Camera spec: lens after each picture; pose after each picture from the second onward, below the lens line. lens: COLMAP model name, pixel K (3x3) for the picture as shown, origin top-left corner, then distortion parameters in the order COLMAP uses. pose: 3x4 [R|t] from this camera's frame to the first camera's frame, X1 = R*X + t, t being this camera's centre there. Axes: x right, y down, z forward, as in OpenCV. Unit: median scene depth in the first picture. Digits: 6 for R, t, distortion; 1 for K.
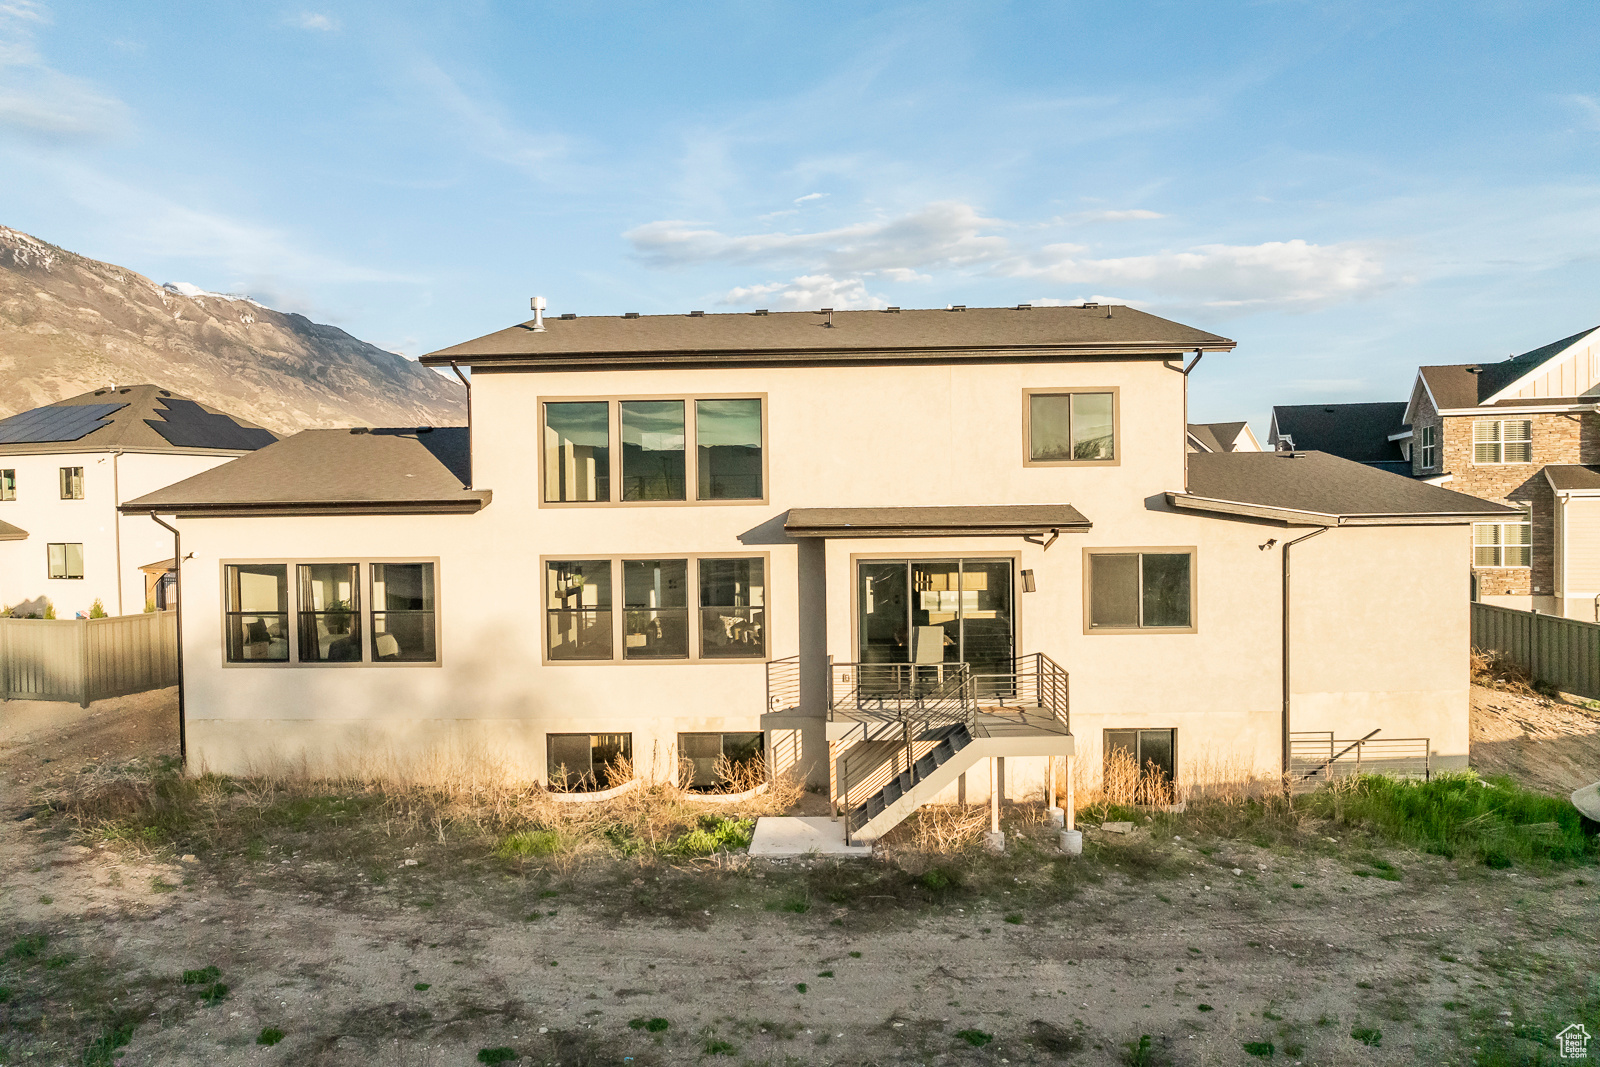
lens RADIAL K [[1126.6, 0, 809.7], [0, 1126.6, 528.7], [0, 0, 1]] dist [-0.065815, 0.033357]
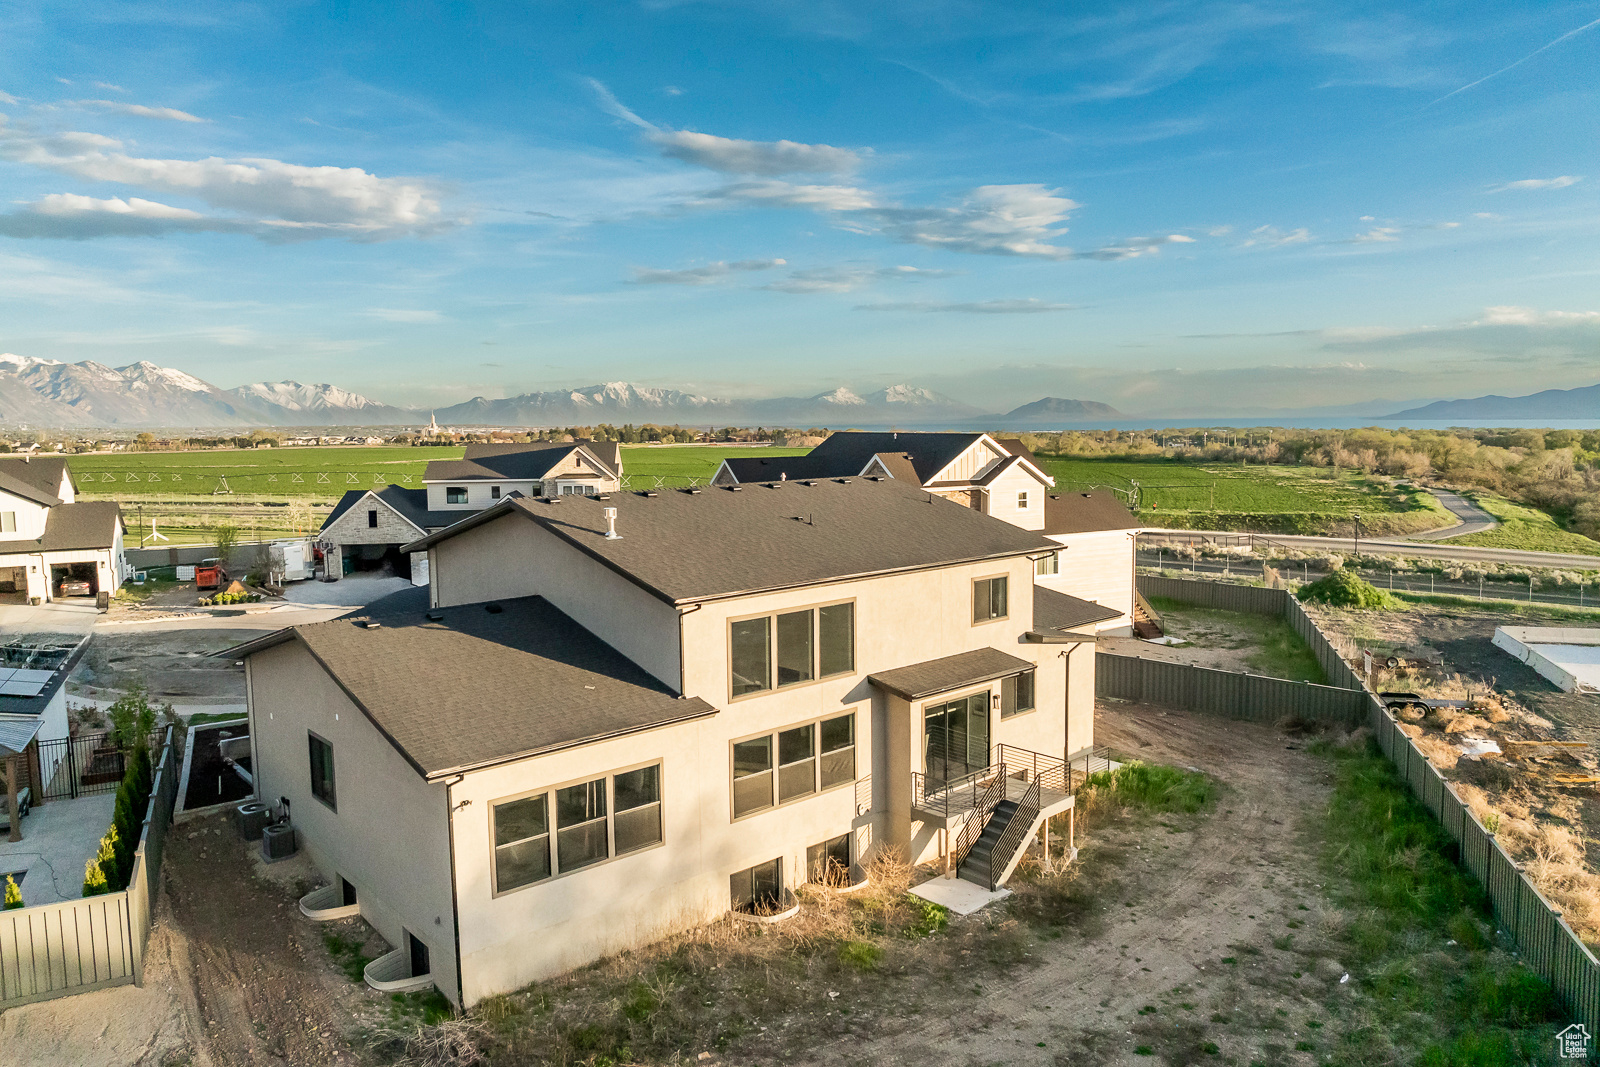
lens RADIAL K [[1126.6, 0, 809.7], [0, 1126.6, 528.7], [0, 0, 1]] dist [-0.065815, 0.033357]
pose [[0.714288, -0.060562, 0.697226, -1.053447], [0.014403, 0.997310, 0.071872, -0.306386], [-0.699704, -0.041295, 0.713239, 0.036349]]
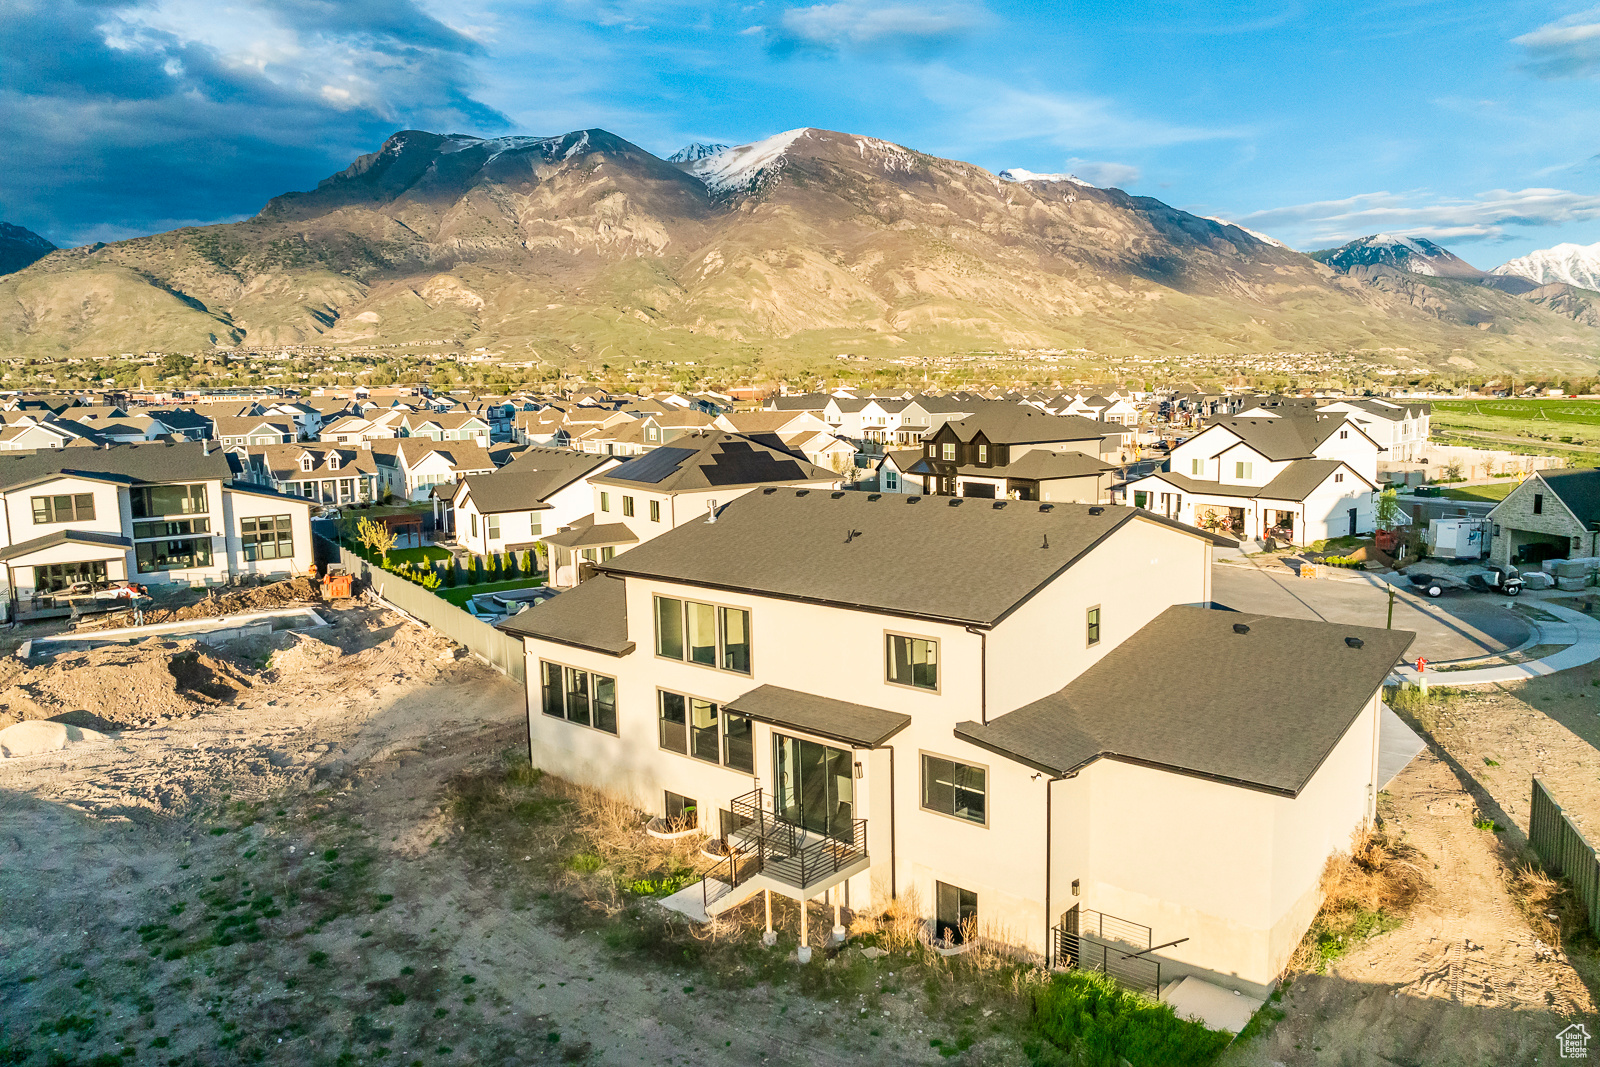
lens RADIAL K [[1126.6, 0, 809.7], [0, 1126.6, 528.7], [0, 0, 1]] dist [-0.065815, 0.033357]
pose [[0.765910, 0.076855, -0.638337, 0.981471], [0.000113, 0.992814, 0.119668, -0.407503], [0.642947, -0.091727, 0.760398, -0.097749]]
